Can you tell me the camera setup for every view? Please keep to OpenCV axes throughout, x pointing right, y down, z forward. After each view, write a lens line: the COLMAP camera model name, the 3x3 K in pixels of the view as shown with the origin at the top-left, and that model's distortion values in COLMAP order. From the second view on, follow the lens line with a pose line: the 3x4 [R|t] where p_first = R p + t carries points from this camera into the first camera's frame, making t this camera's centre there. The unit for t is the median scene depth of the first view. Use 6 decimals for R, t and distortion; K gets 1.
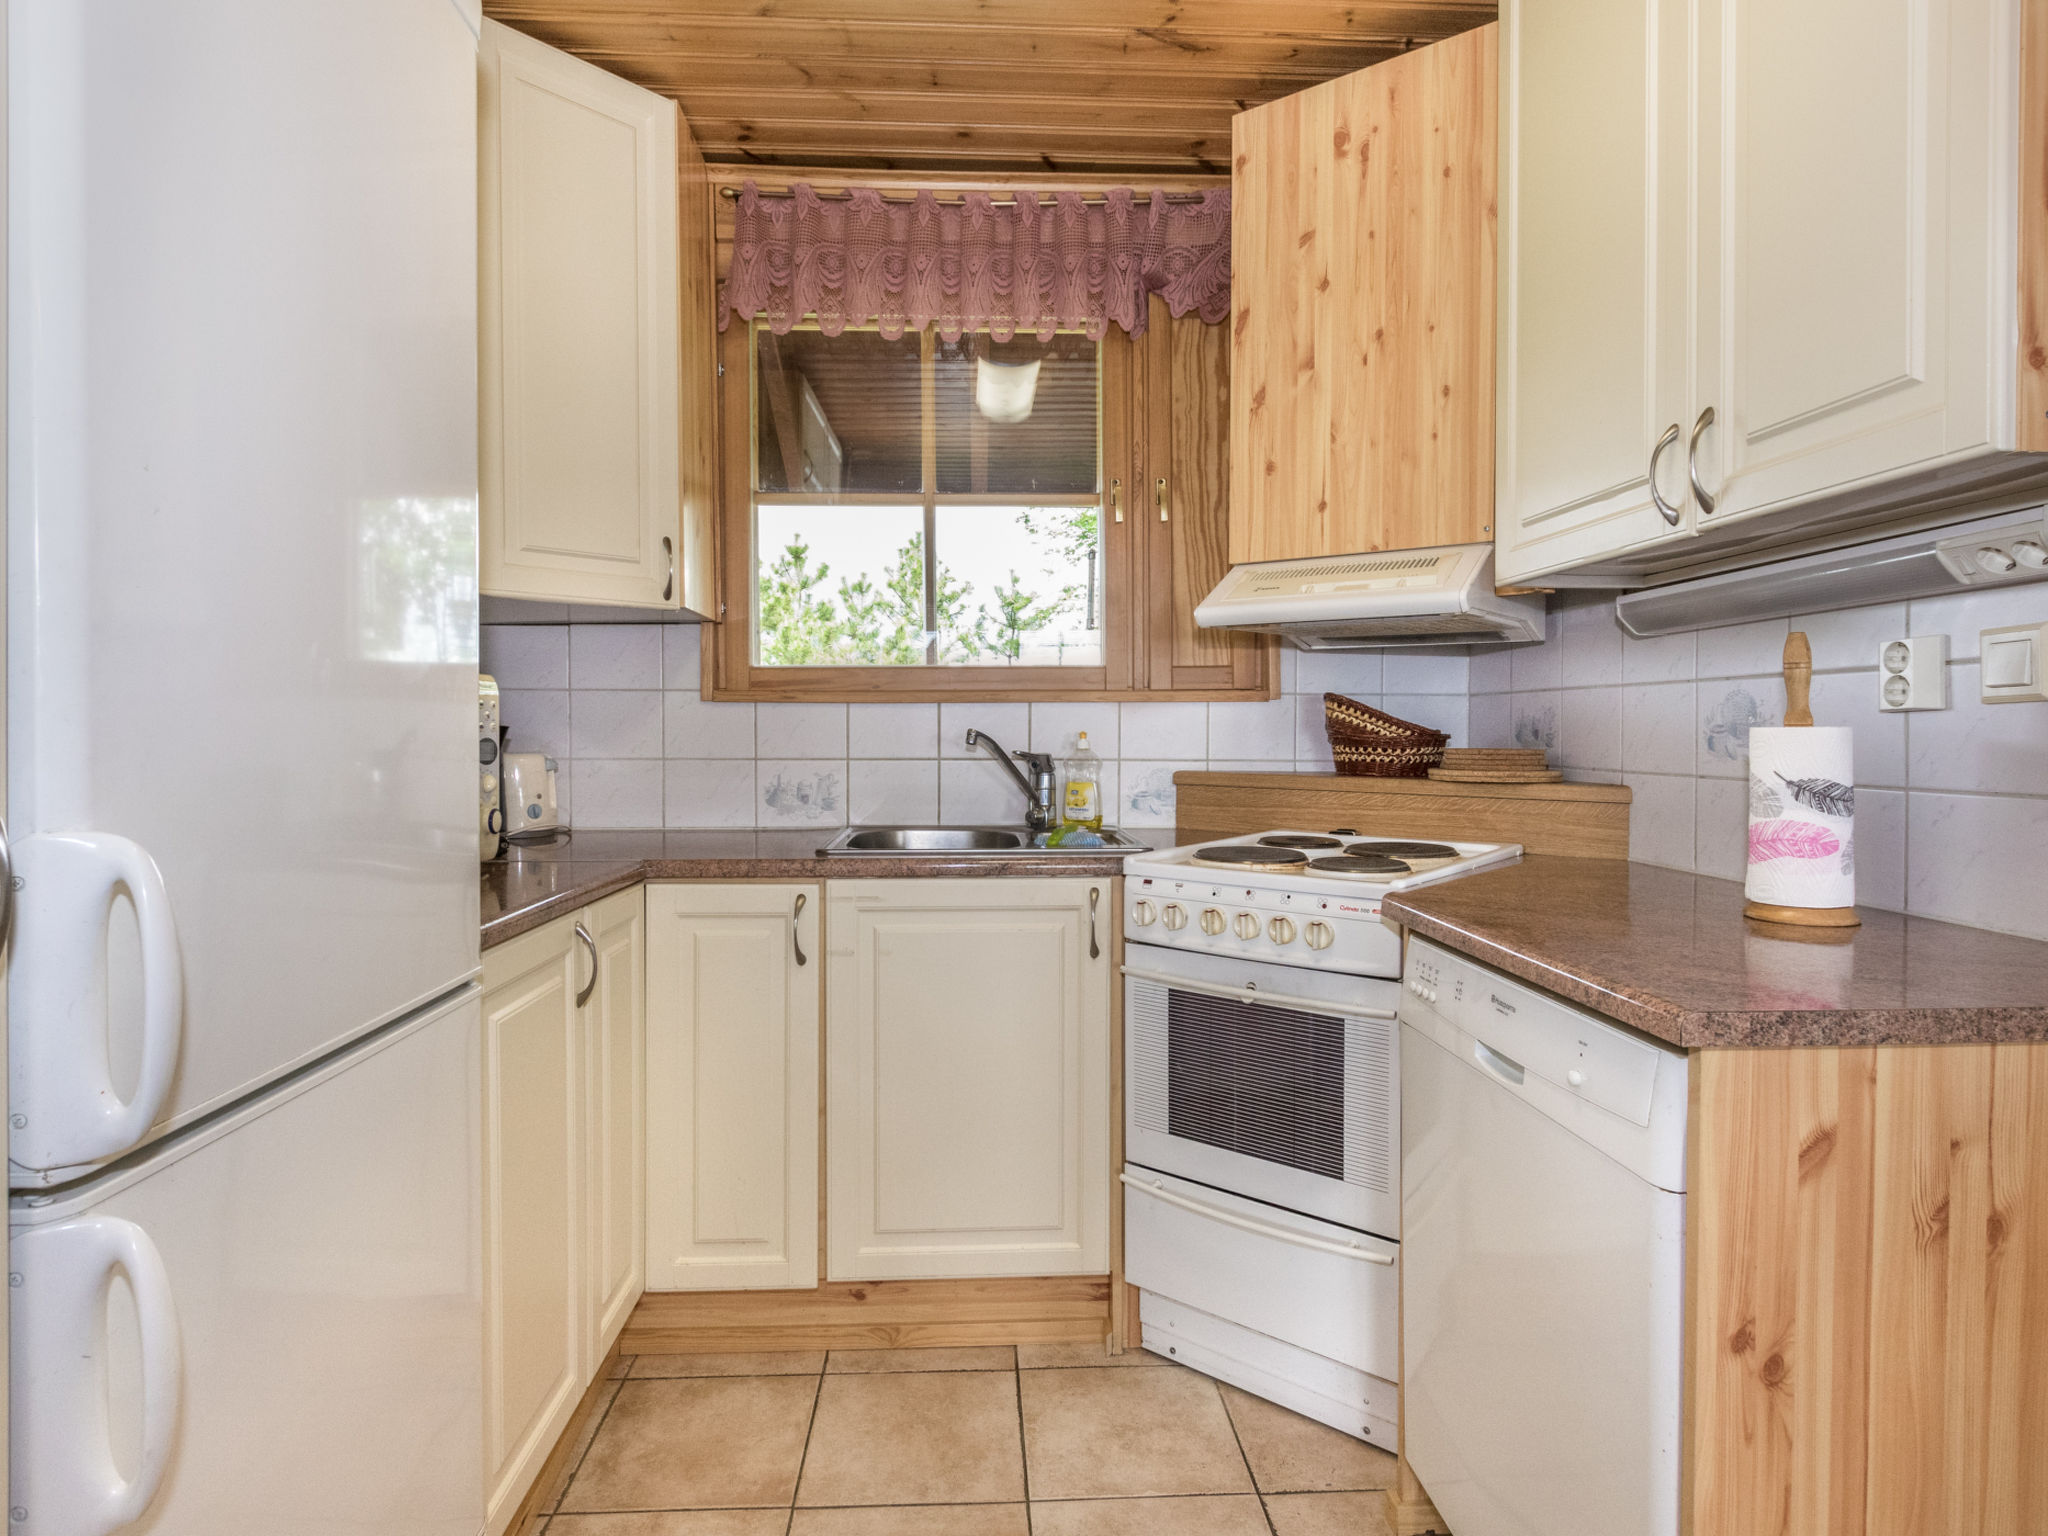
lens RADIAL K [[1128.6, 0, 1019.8], [0, 1128.6, 754.2], [0, 0, 1]] dist [-0.015776, 0.000396]
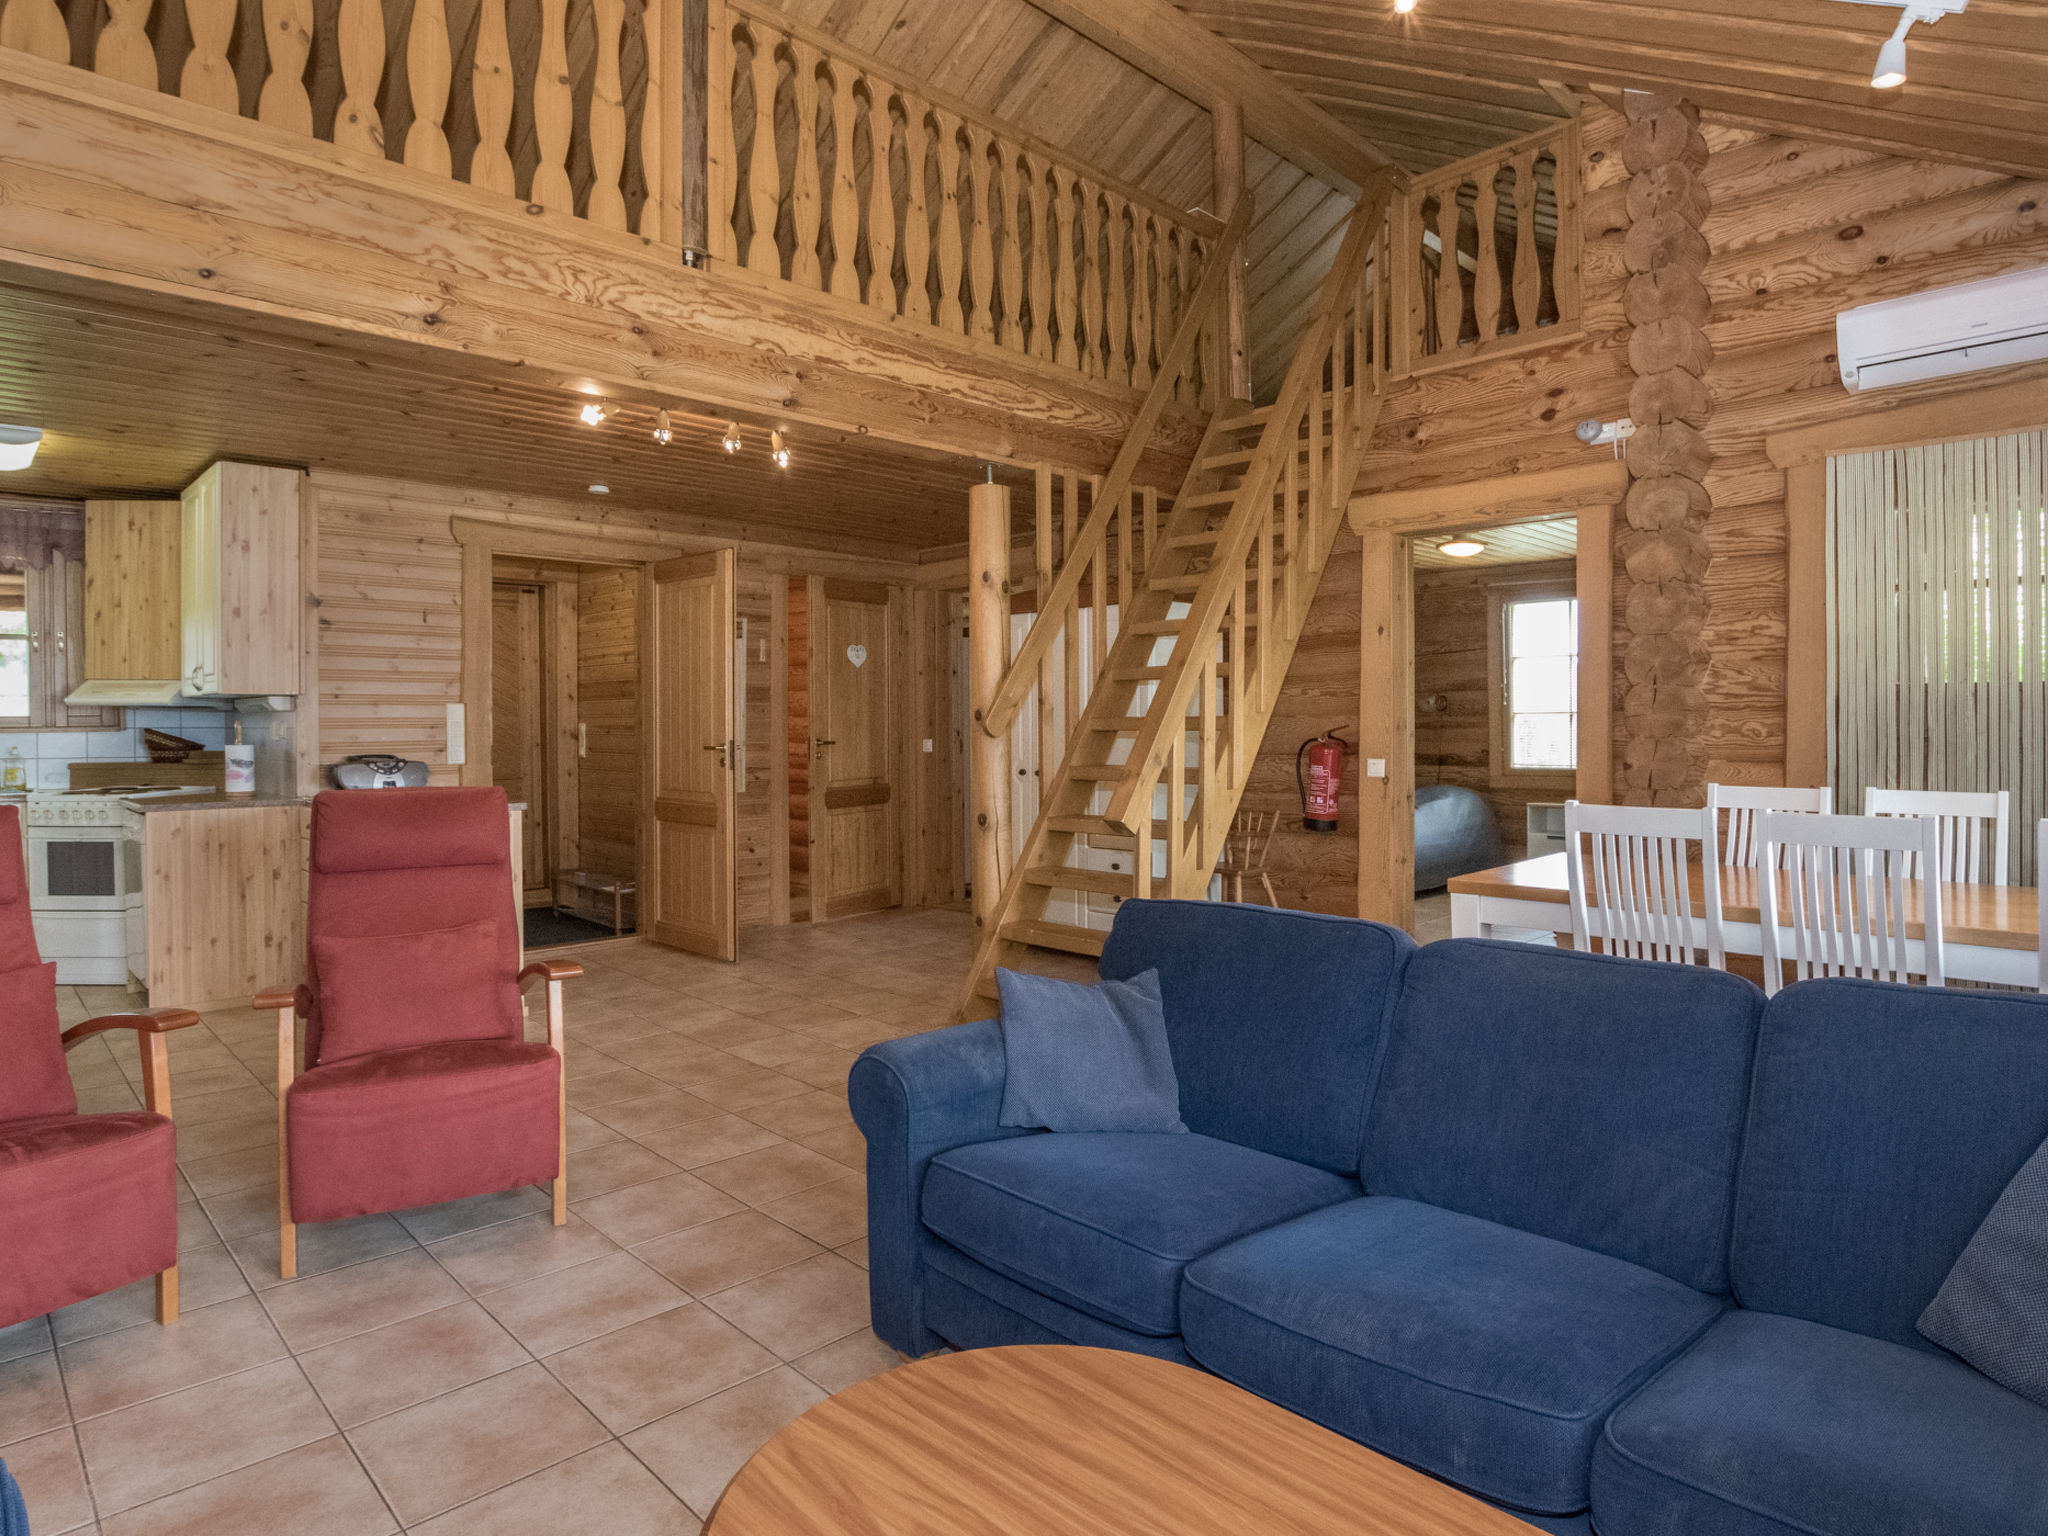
lens RADIAL K [[1172.4, 0, 1025.4], [0, 1172.4, 726.7], [0, 0, 1]] dist [-0.027225, -0.002650]
pose [[0.750329, -0.006520, 0.661032, 0.067596], [0.018116, 0.999779, -0.010701, 0.002174], [-0.660816, 0.020005, 0.750281, -2.387973]]
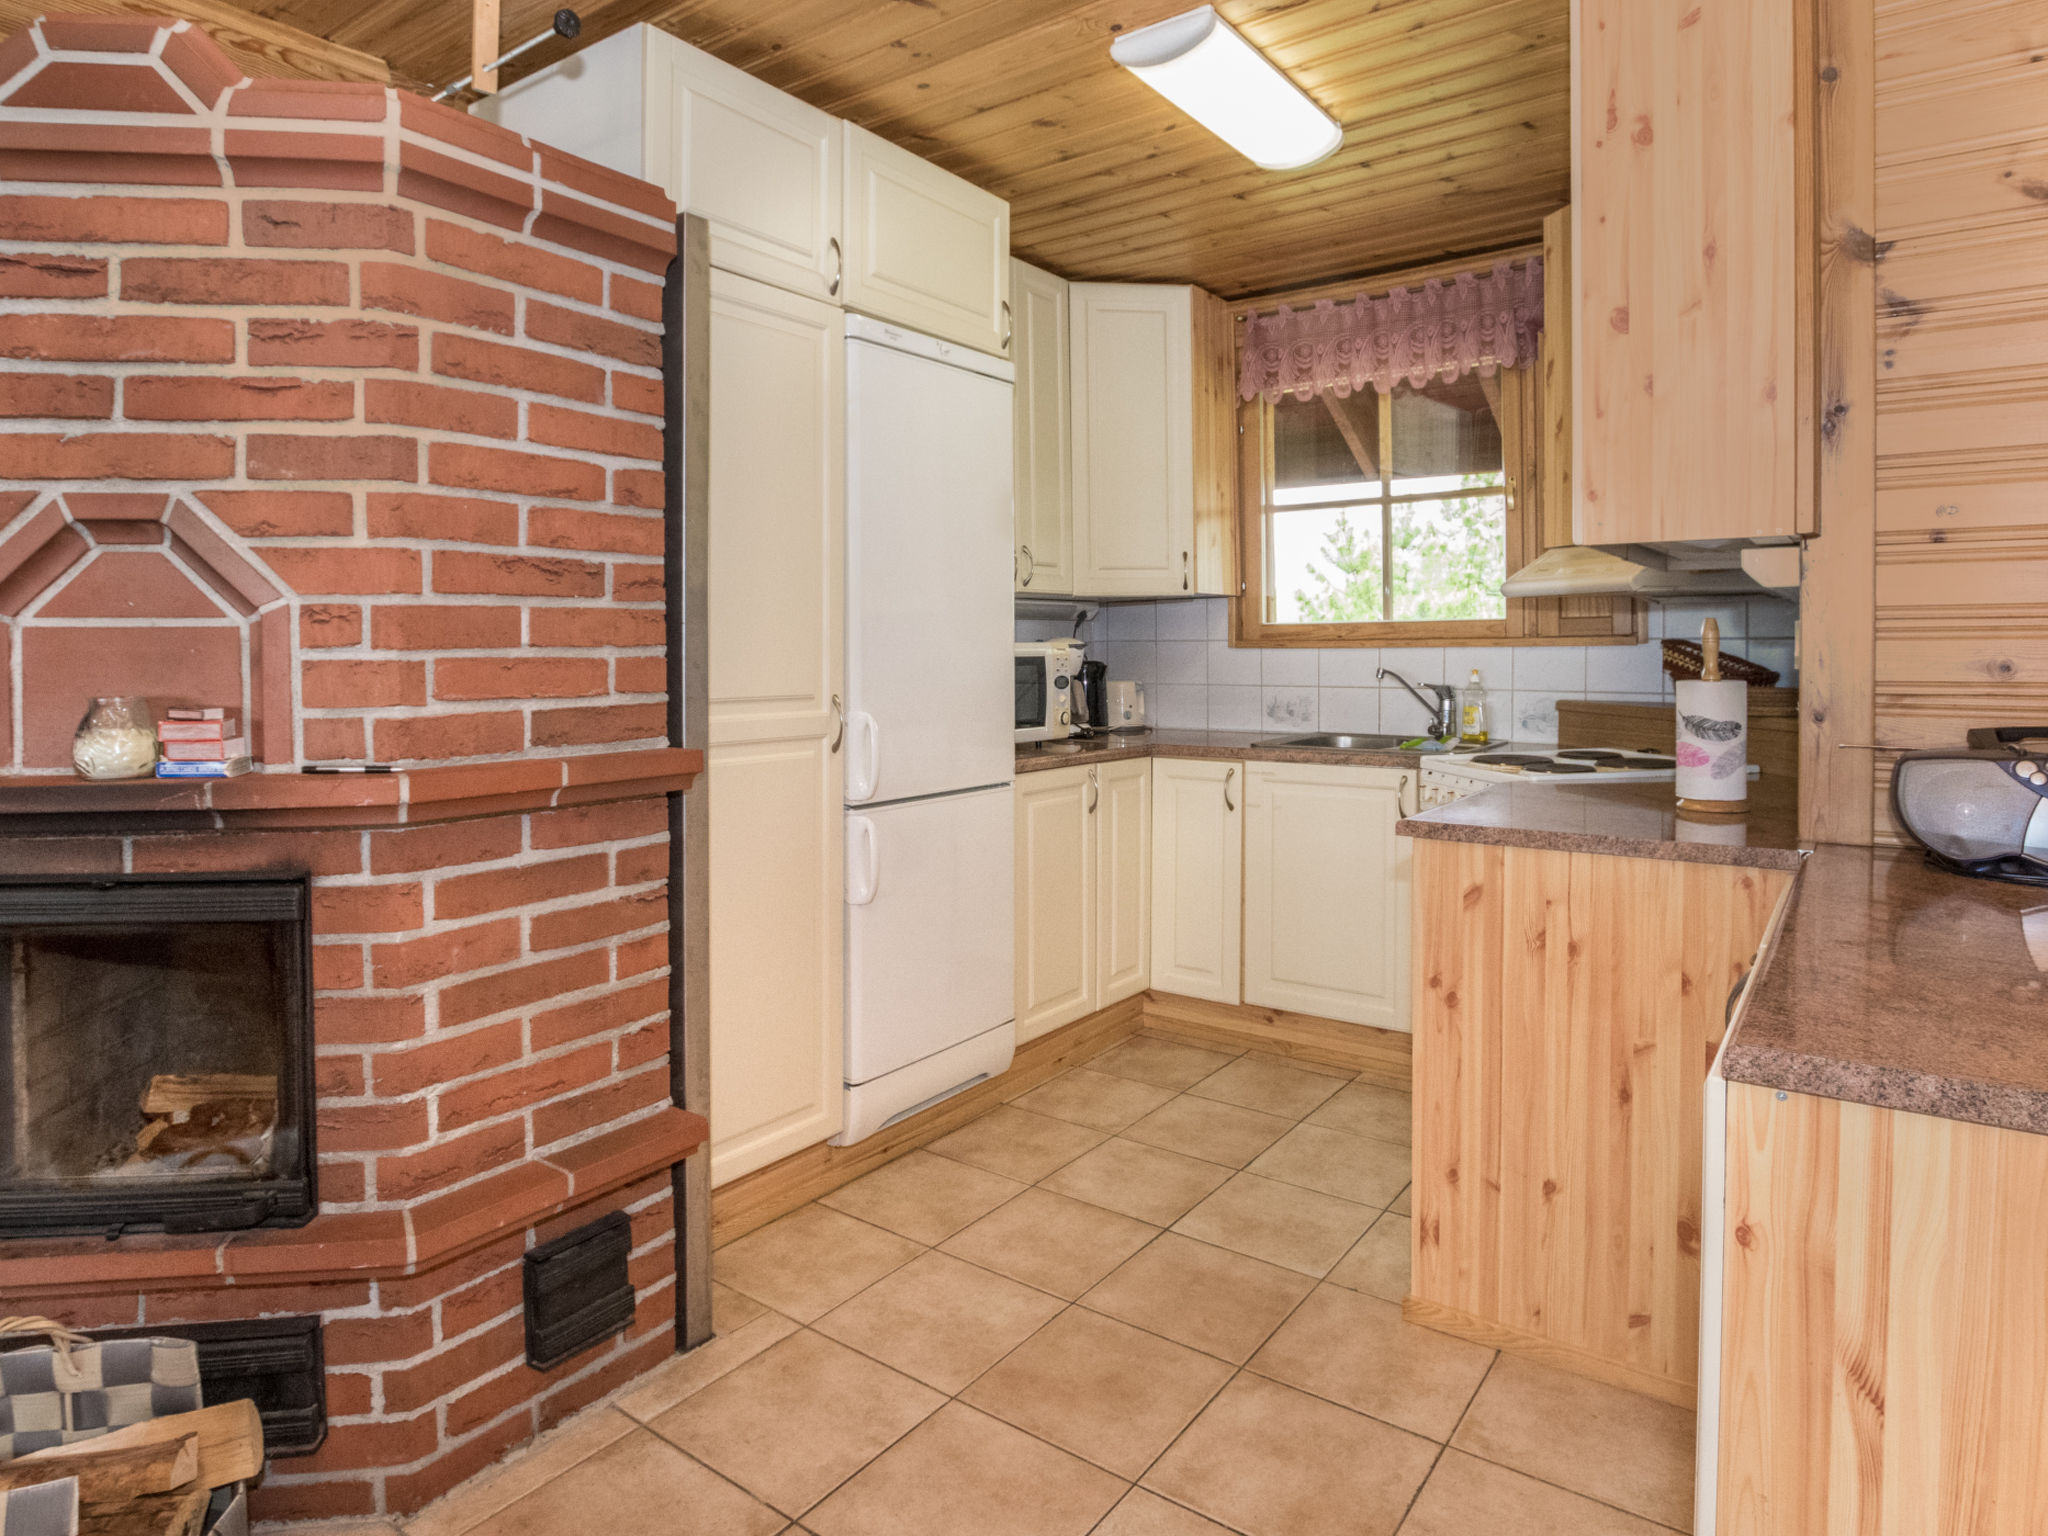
lens RADIAL K [[1188.7, 0, 1025.0], [0, 1188.7, 675.3], [0, 0, 1]] dist [-0.028216, -0.000687]
pose [[0.774562, 0.009475, -0.632427, 0.634609], [-0.004617, 0.999946, 0.009327, -0.027538], [0.632481, -0.004305, 0.774564, -0.521872]]
